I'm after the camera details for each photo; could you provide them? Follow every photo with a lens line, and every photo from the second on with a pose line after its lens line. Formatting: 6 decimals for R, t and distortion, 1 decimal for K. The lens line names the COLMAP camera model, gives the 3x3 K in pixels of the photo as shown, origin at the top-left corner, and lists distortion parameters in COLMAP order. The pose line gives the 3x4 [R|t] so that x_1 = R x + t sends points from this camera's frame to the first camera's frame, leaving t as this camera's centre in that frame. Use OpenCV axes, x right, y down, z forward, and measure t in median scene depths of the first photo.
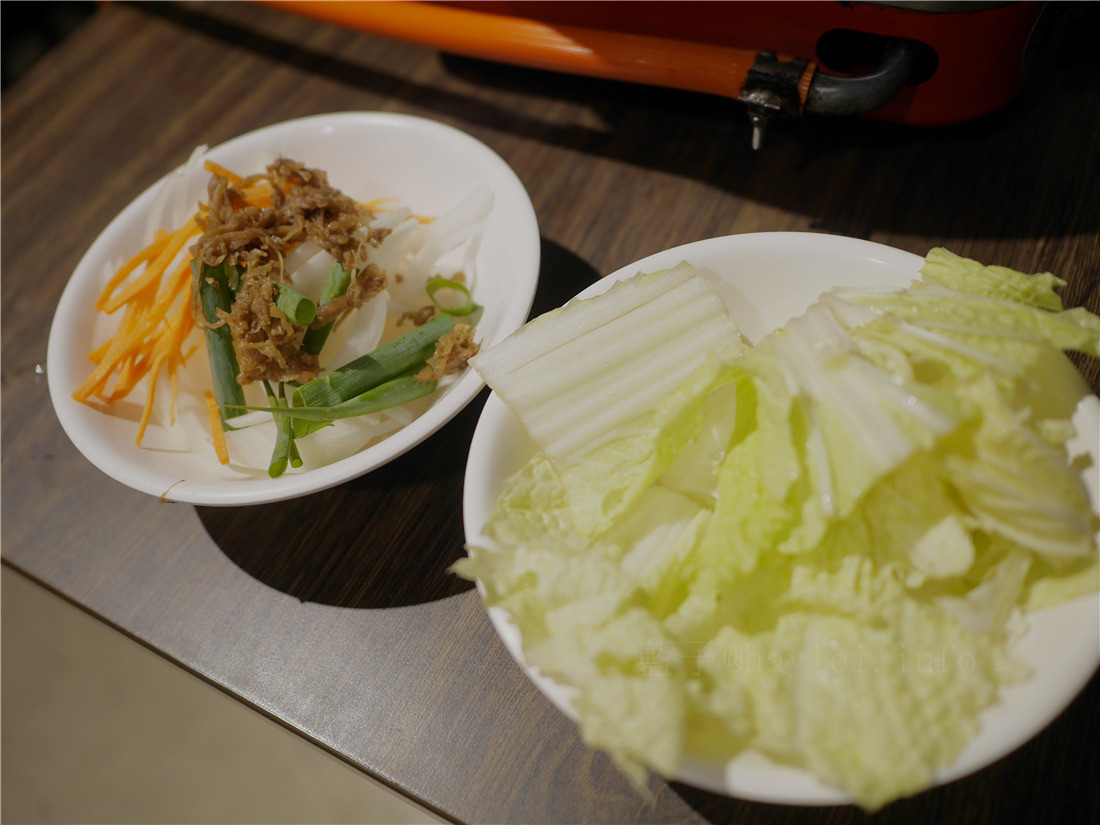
lens RADIAL K [[911.7, 0, 556.5], [0, 911.7, 416.1], [0, 0, 1]] dist [-0.045423, -0.001189]
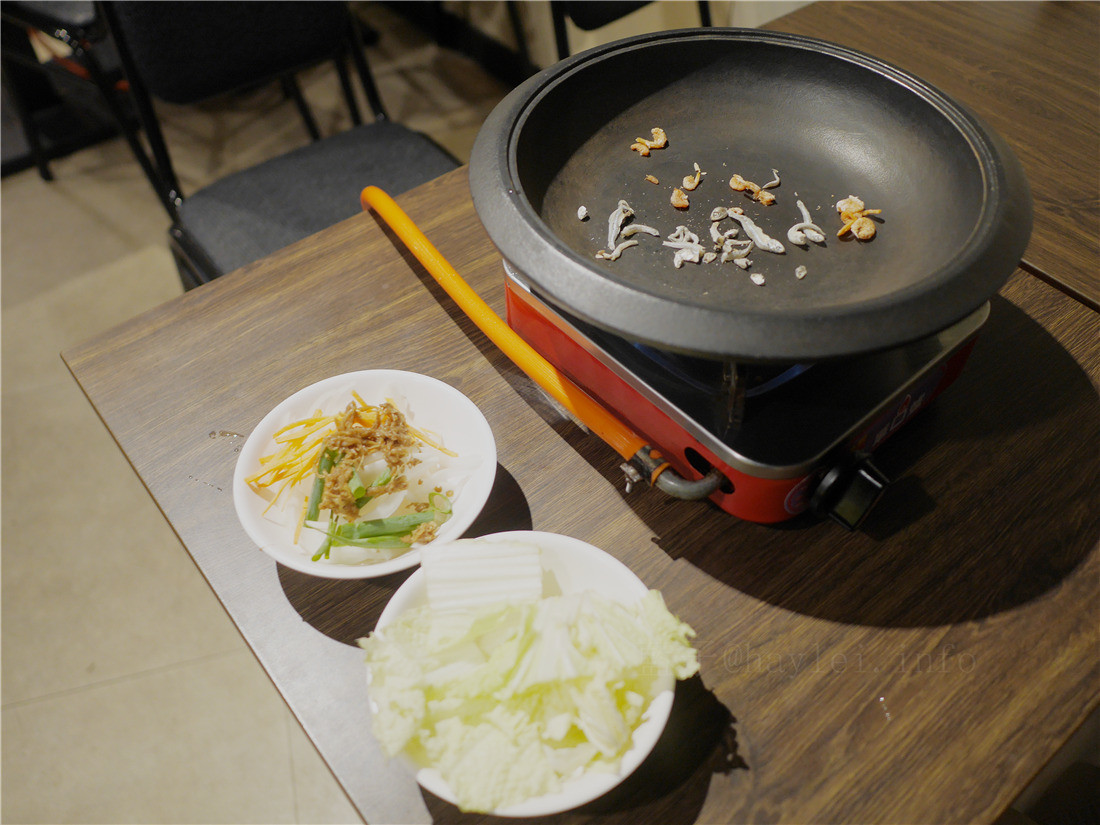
lens RADIAL K [[911.7, 0, 556.5], [0, 911.7, 416.1], [0, 0, 1]] dist [-0.045423, -0.001189]
pose [[0.911608, 0.382300, -0.151051, 0.350282], [-0.394490, 0.916934, -0.060085, -0.303708], [0.115533, 0.114362, 0.986698, -0.932181]]
